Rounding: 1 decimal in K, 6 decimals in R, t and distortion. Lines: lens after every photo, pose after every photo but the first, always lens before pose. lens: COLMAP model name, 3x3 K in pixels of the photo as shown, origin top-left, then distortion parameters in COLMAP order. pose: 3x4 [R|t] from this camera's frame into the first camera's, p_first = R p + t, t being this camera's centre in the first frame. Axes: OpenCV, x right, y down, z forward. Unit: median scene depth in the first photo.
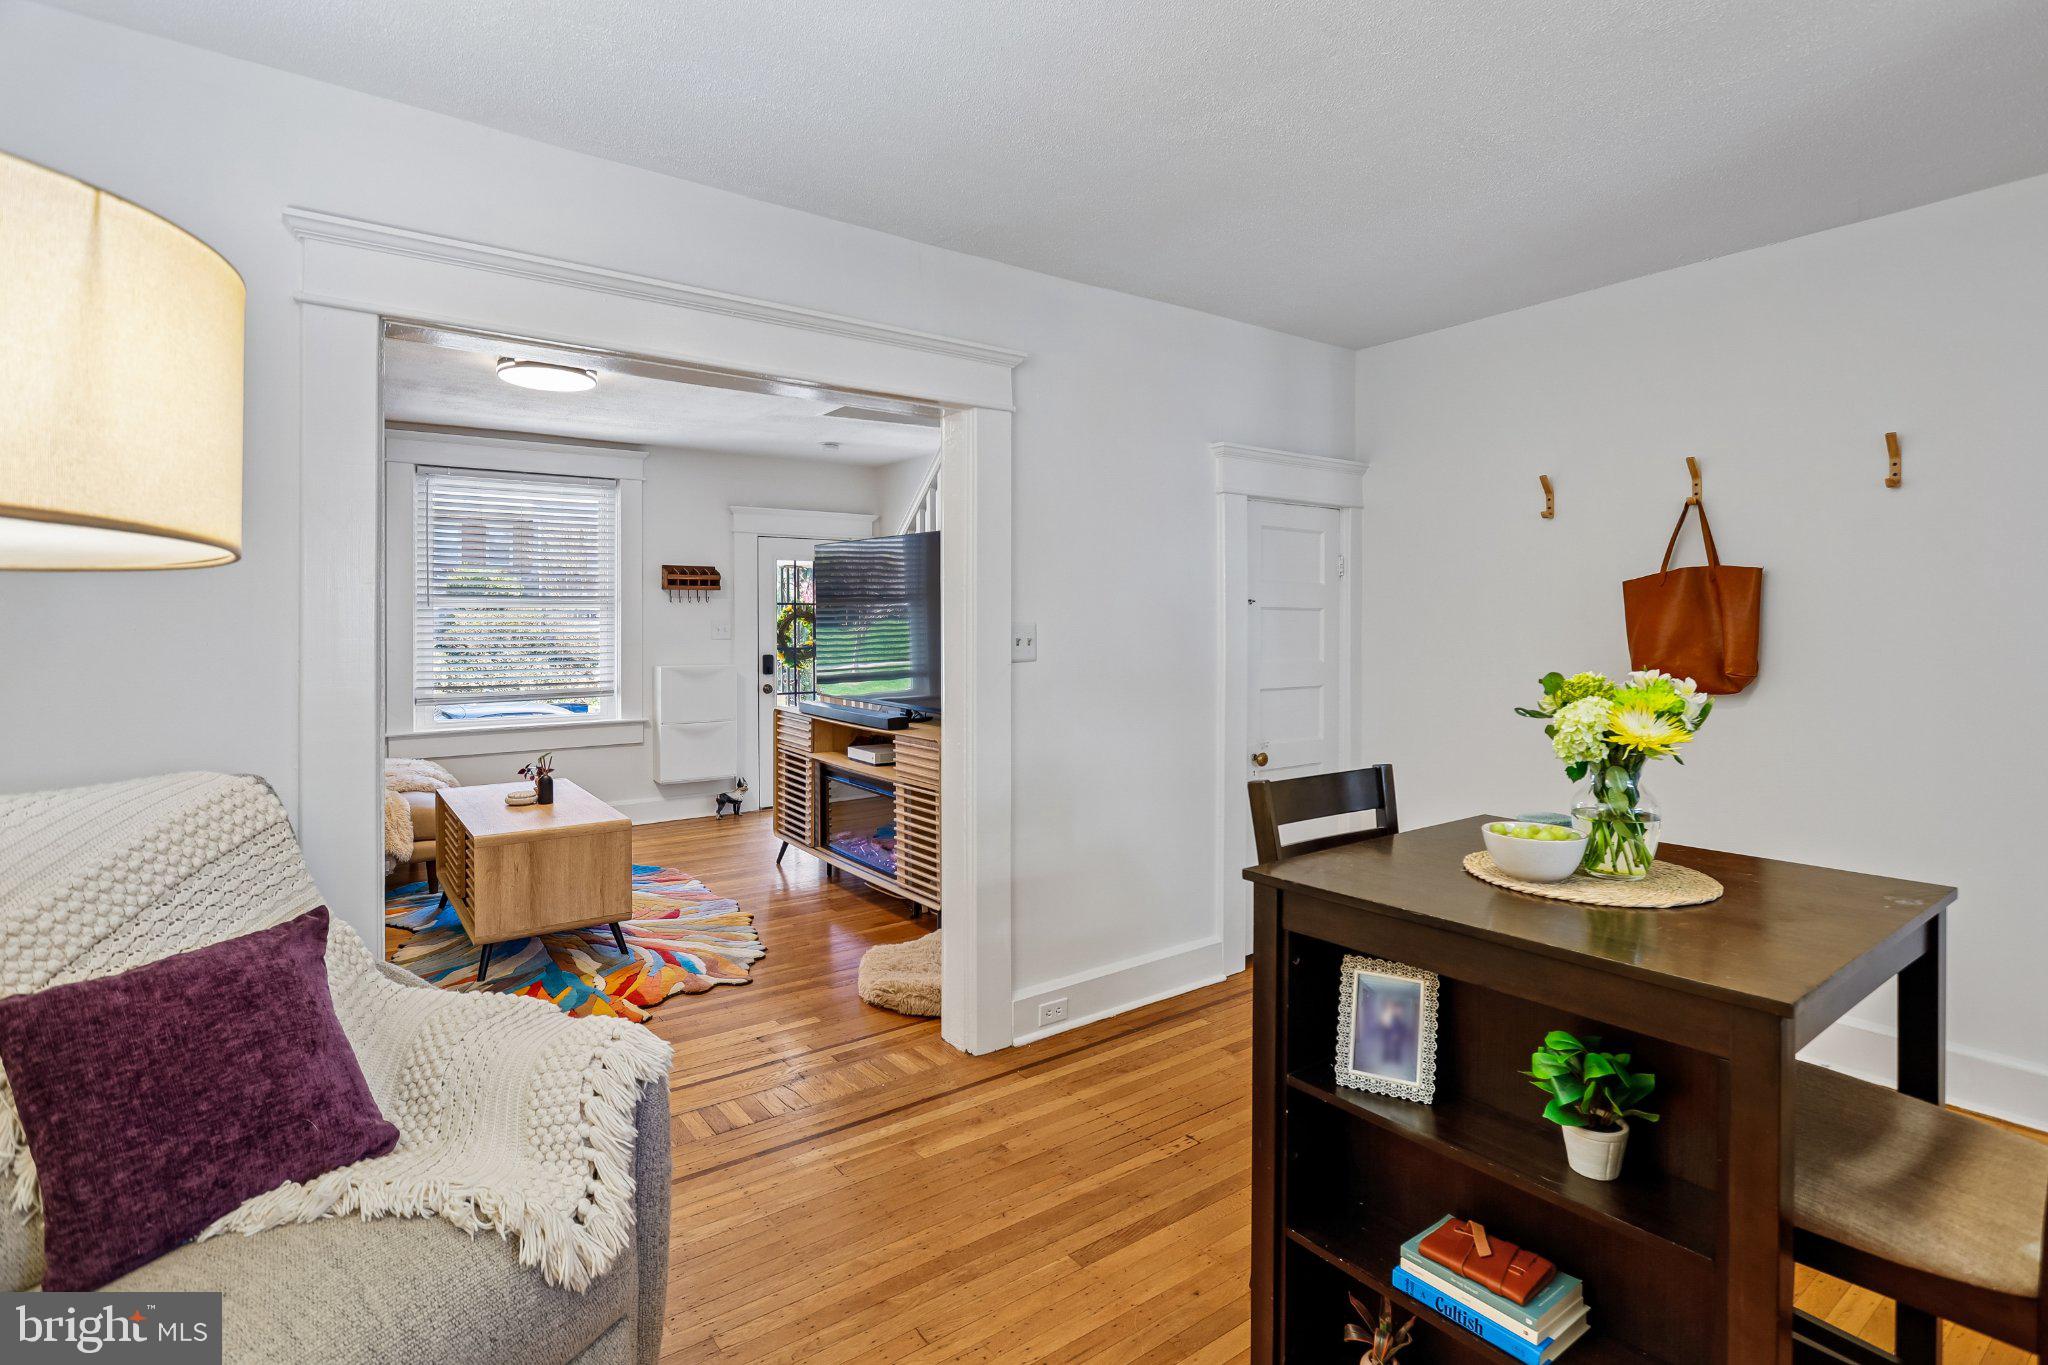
lens RADIAL K [[999.9, 0, 1028.8], [0, 999.9, 646.3], [0, 0, 1]] dist [-0.024290, 0.022139]
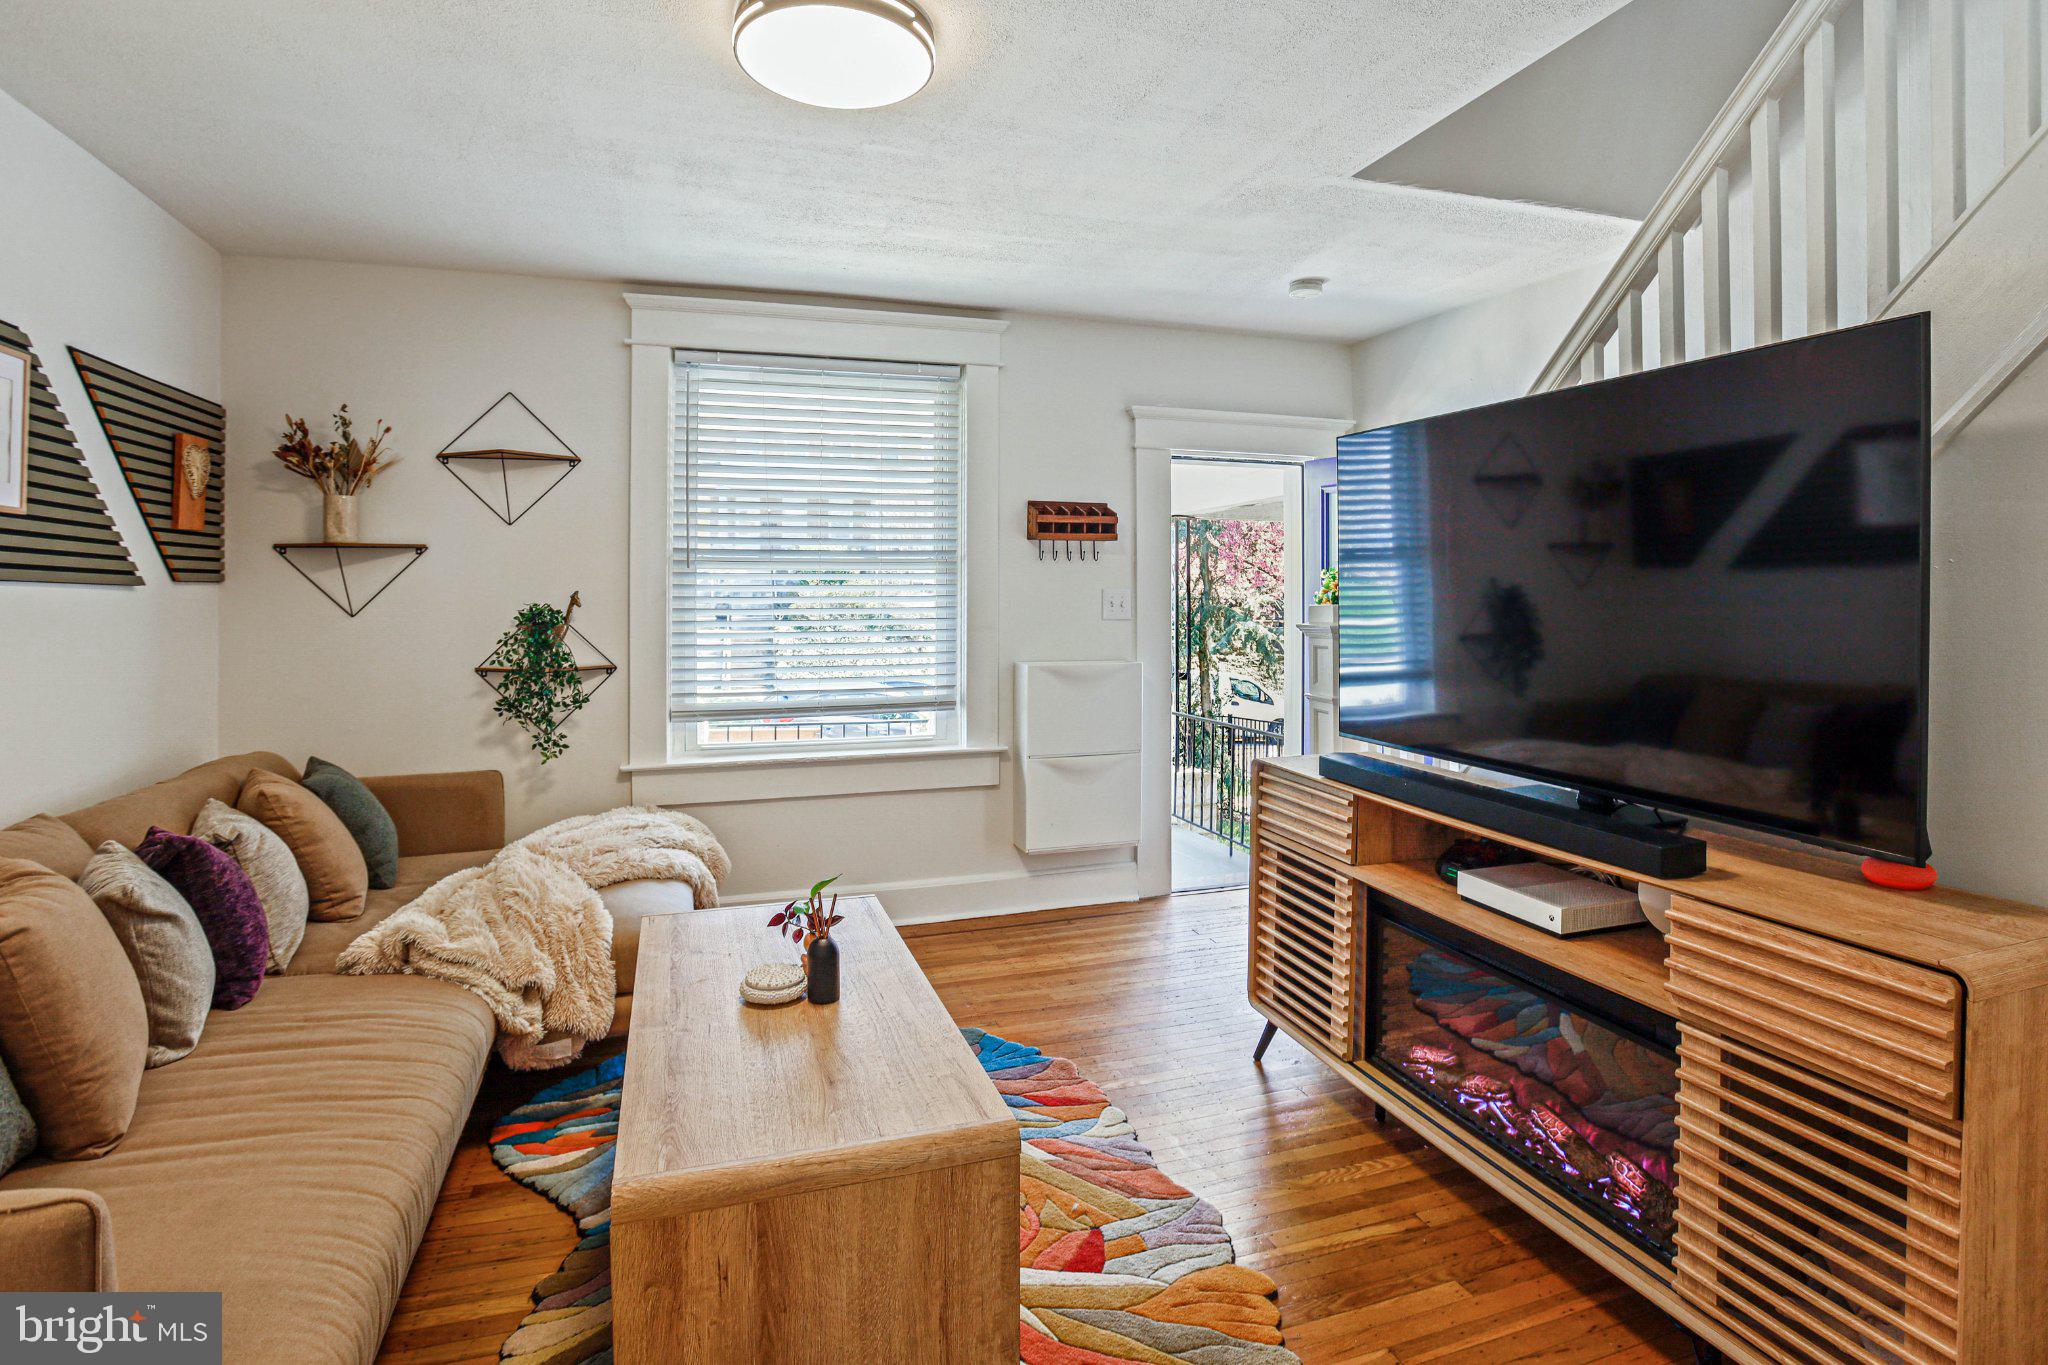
lens RADIAL K [[1034.3, 0, 1018.8], [0, 1034.3, 615.4], [0, 0, 1]] dist [-0.002241, -0.000148]
pose [[0.948522, 0.003262, -0.316694, -0.199765], [-0.004767, 0.999981, -0.003978, -0.008579], [0.316675, 0.005283, 0.948519, 0.456740]]
